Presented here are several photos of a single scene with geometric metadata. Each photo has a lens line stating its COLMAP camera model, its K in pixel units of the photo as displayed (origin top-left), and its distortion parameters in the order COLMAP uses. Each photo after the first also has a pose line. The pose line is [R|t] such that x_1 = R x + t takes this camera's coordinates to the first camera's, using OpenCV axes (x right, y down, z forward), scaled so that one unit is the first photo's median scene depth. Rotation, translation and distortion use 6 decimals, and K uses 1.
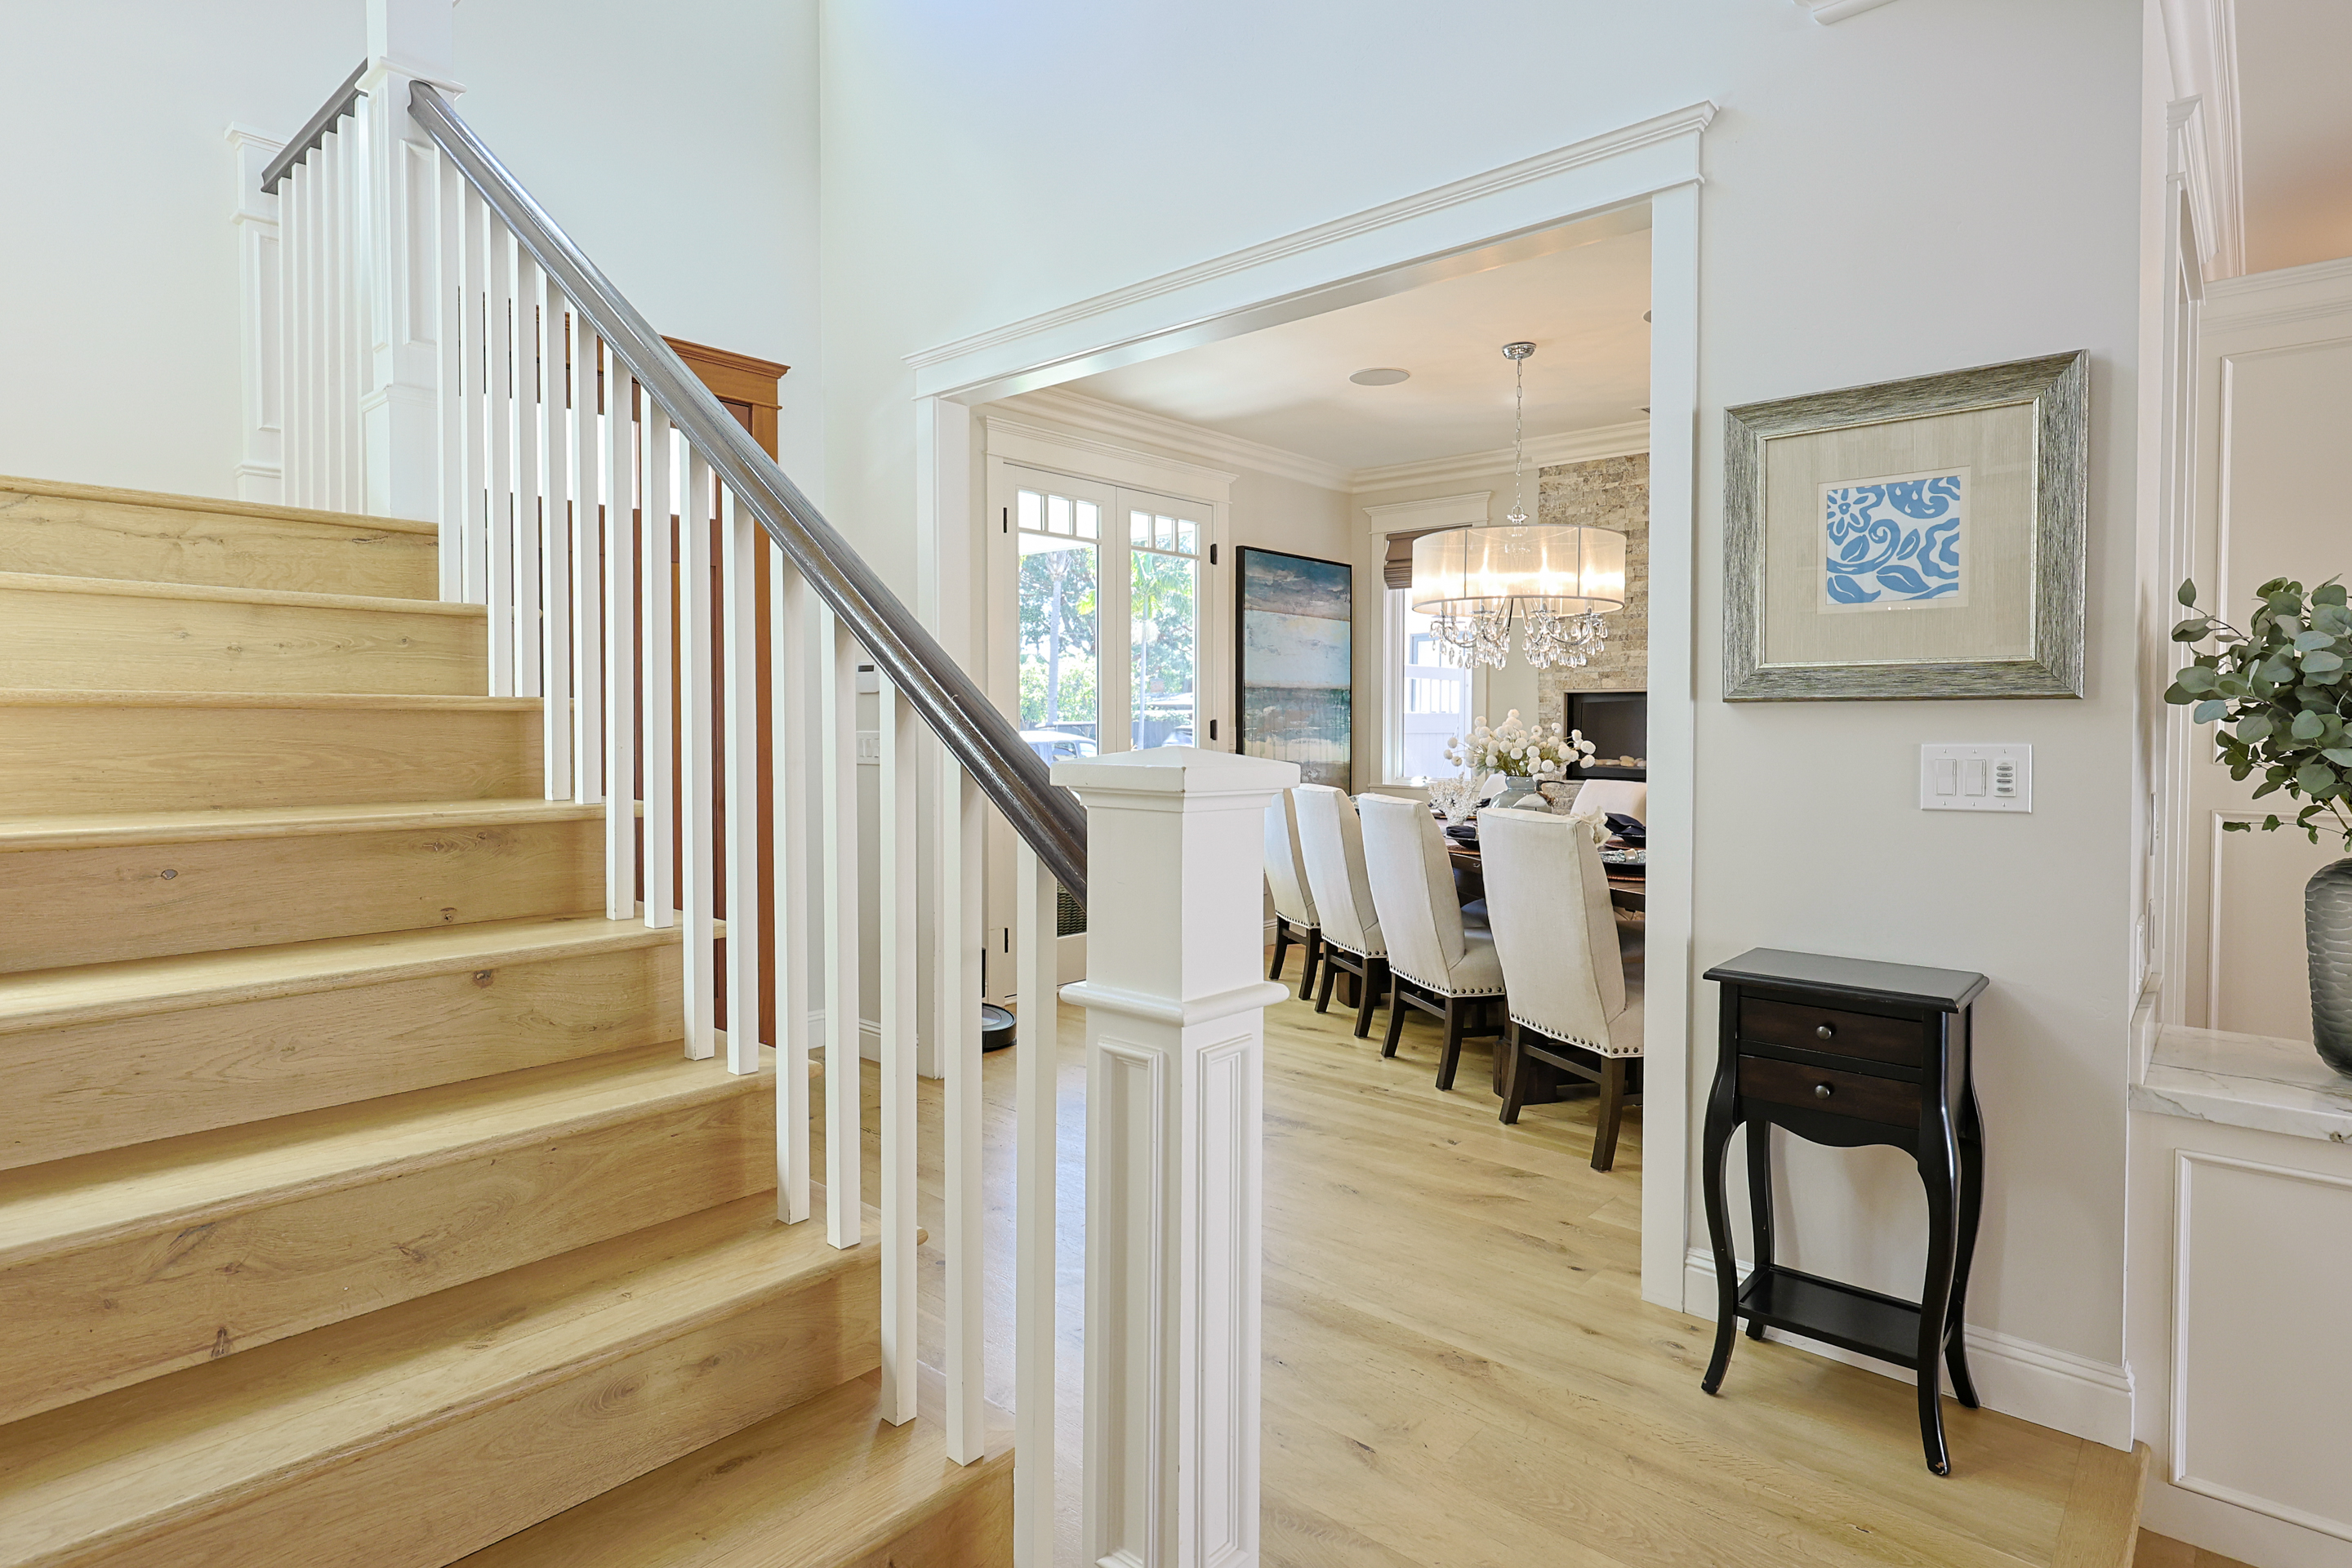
lens RADIAL K [[1217.4, 0, 1195.7], [0, 1217.4, 749.2], [0, 0, 1]] dist [-0.001666, -0.000066]
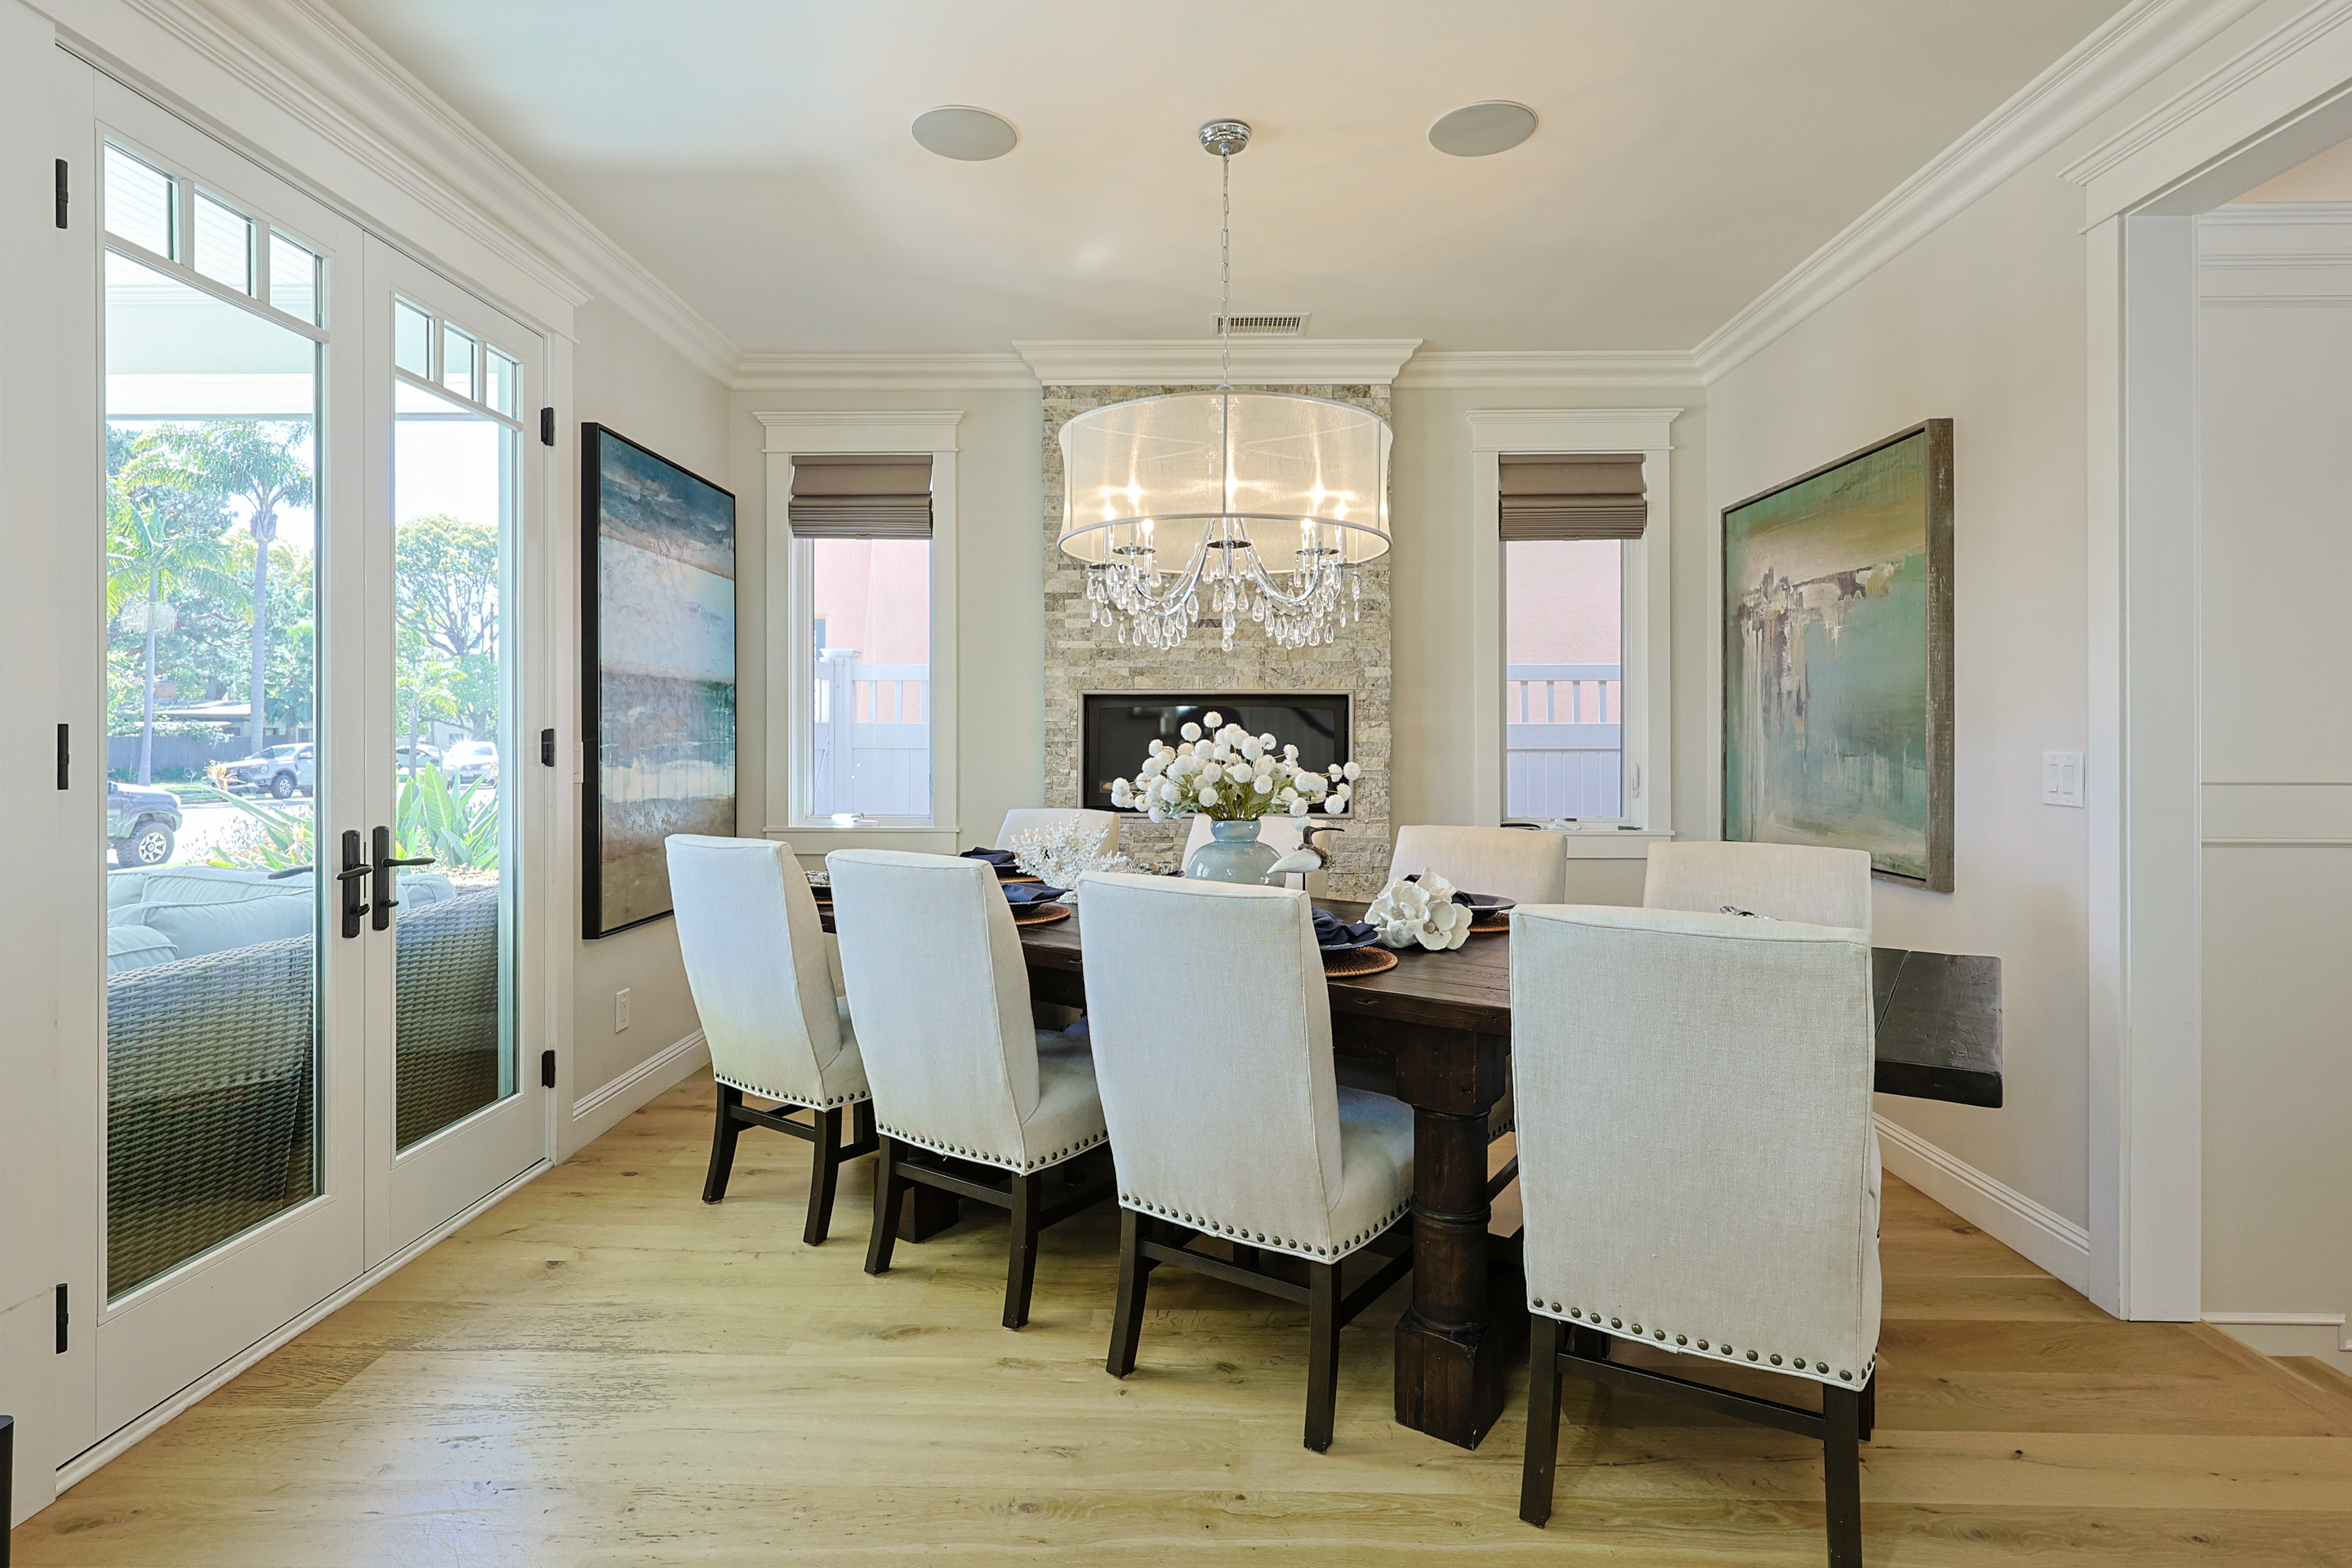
lens RADIAL K [[1161.9, 0, 1183.2], [0, 1161.9, 734.6], [0, 0, 1]] dist [-0.002876, 0.000203]
pose [[0.769606, 0.000723, 0.638519, -0.097841], [0.014364, 0.999727, -0.018444, -0.008025], [-0.638358, 0.023366, 0.769385, 0.416970]]
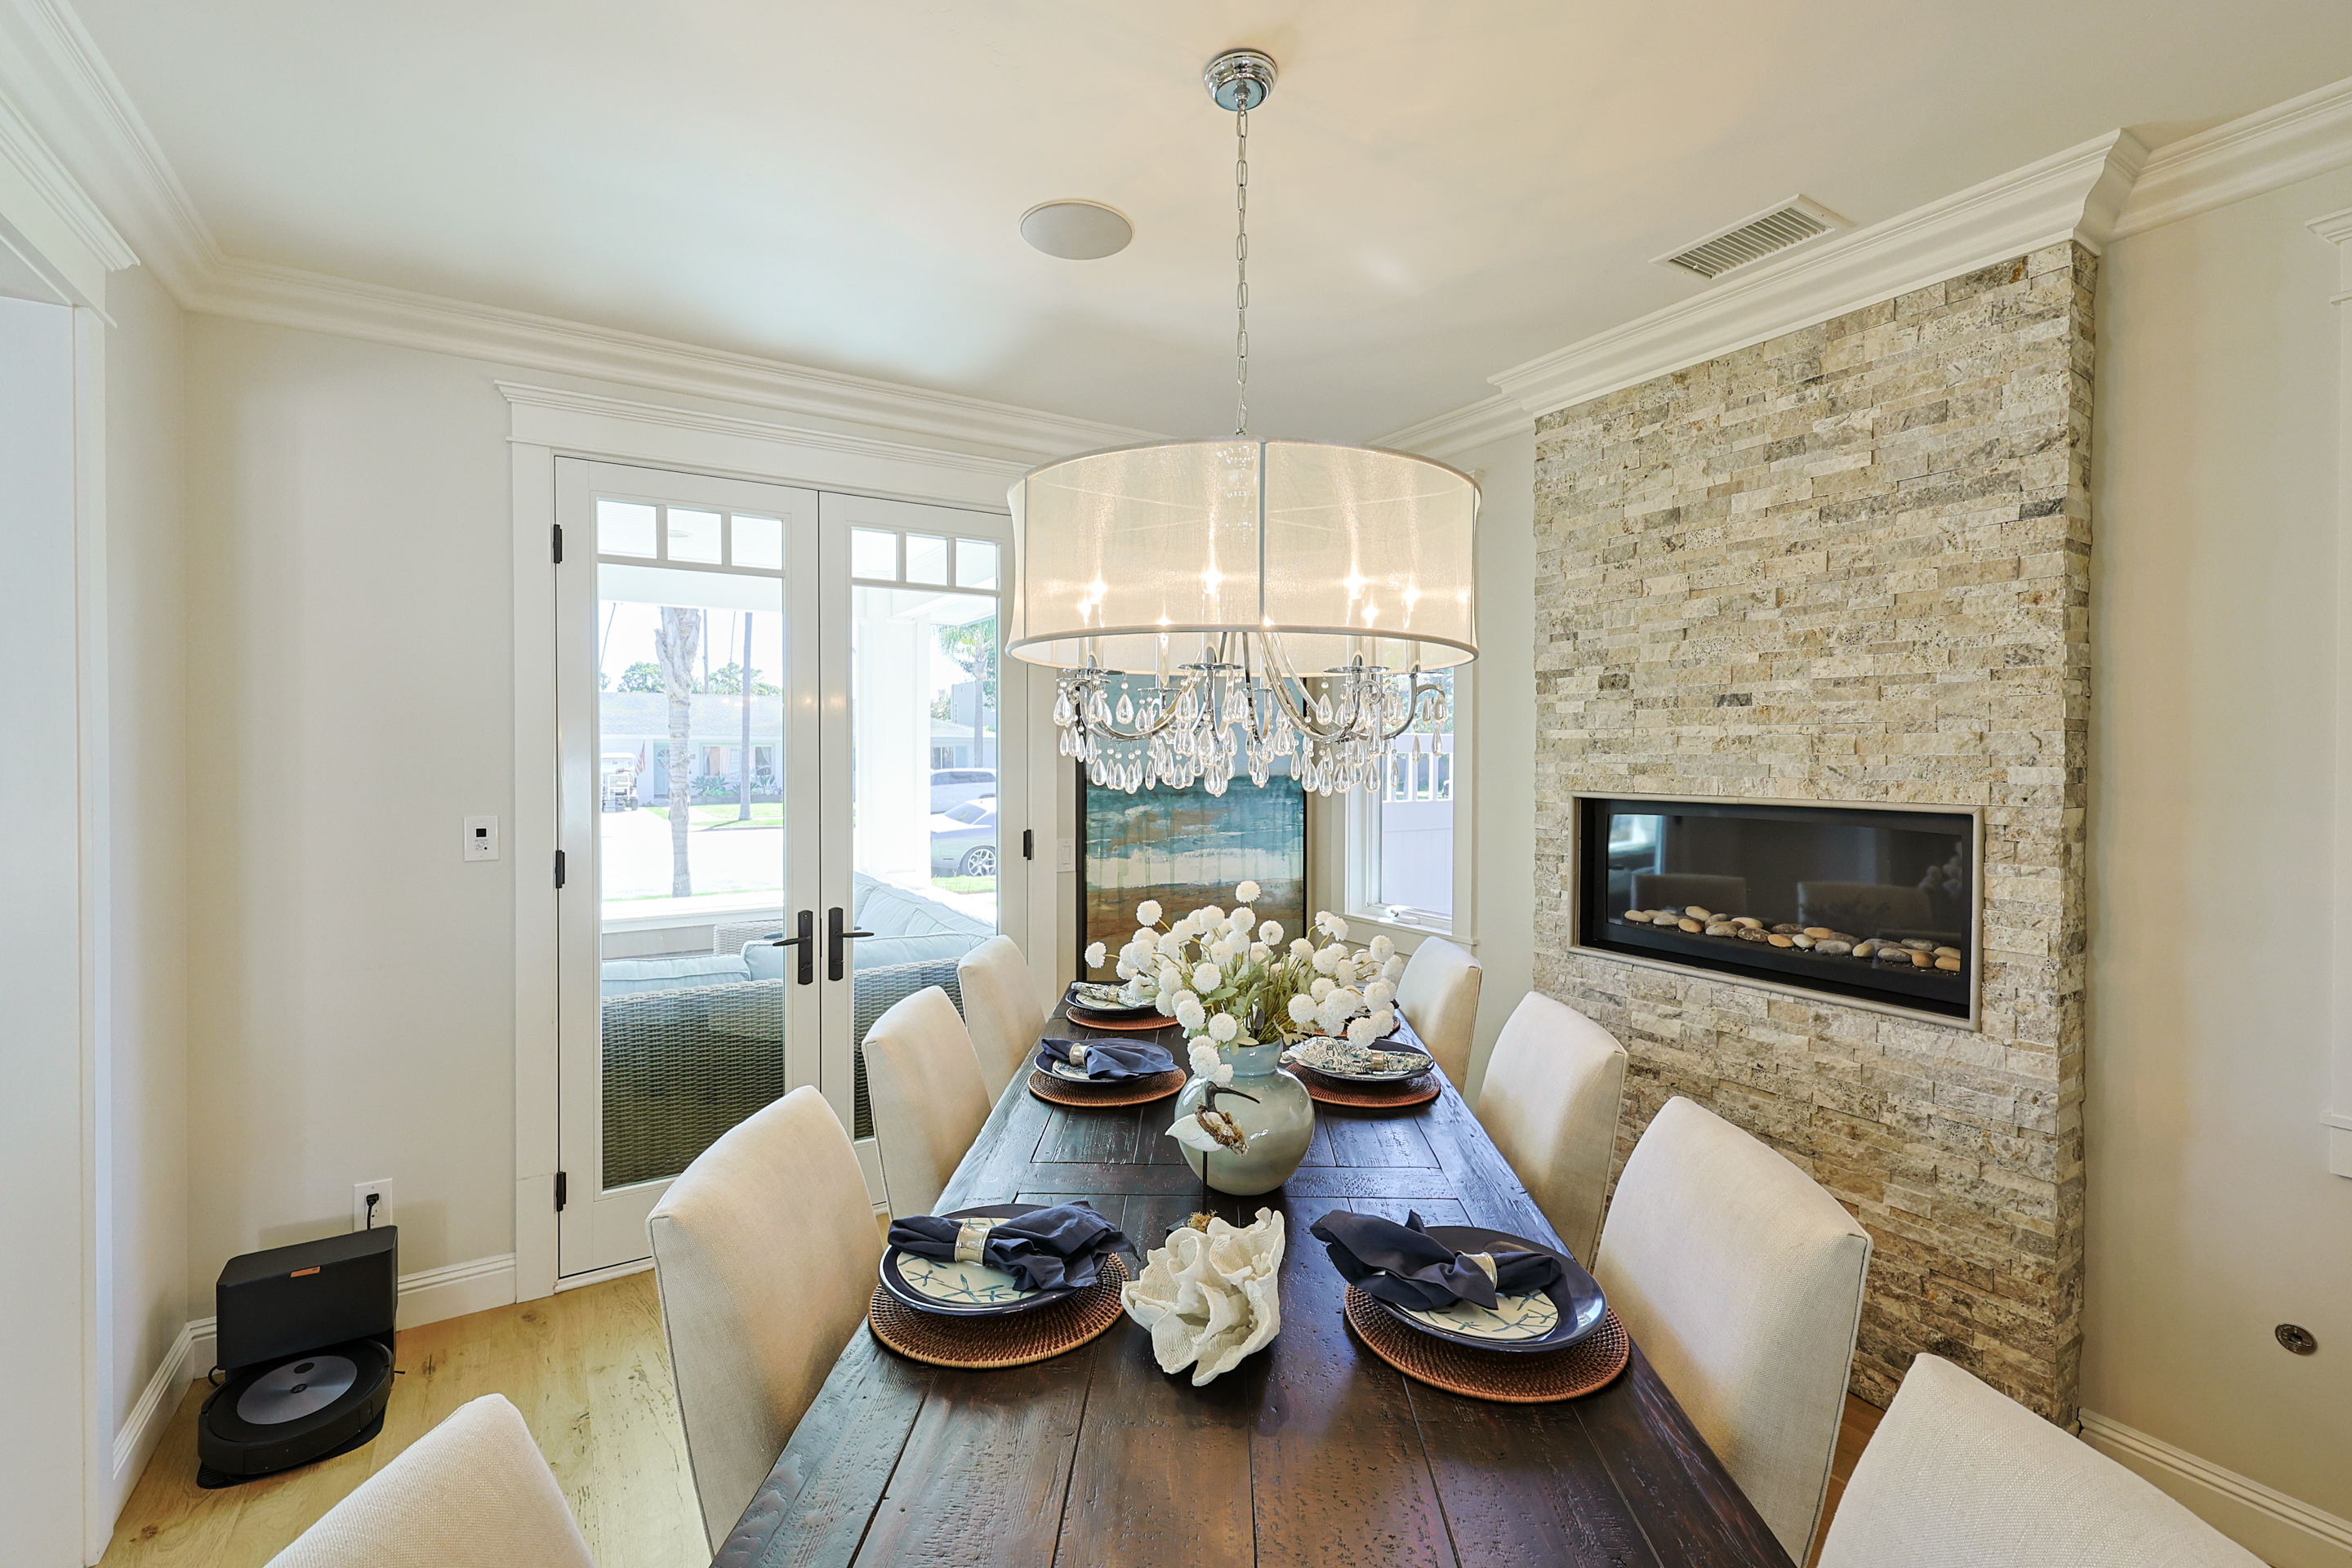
lens RADIAL K [[1009.5, 0, 1189.8], [0, 1009.5, 764.2], [0, 0, 1]] dist [-0.013495, 0.001731]
pose [[0.956748, 0.002592, -0.290908, 0.264840], [-0.006019, 0.999923, -0.010887, -0.055147], [0.290857, 0.012167, 0.956689, 0.481508]]
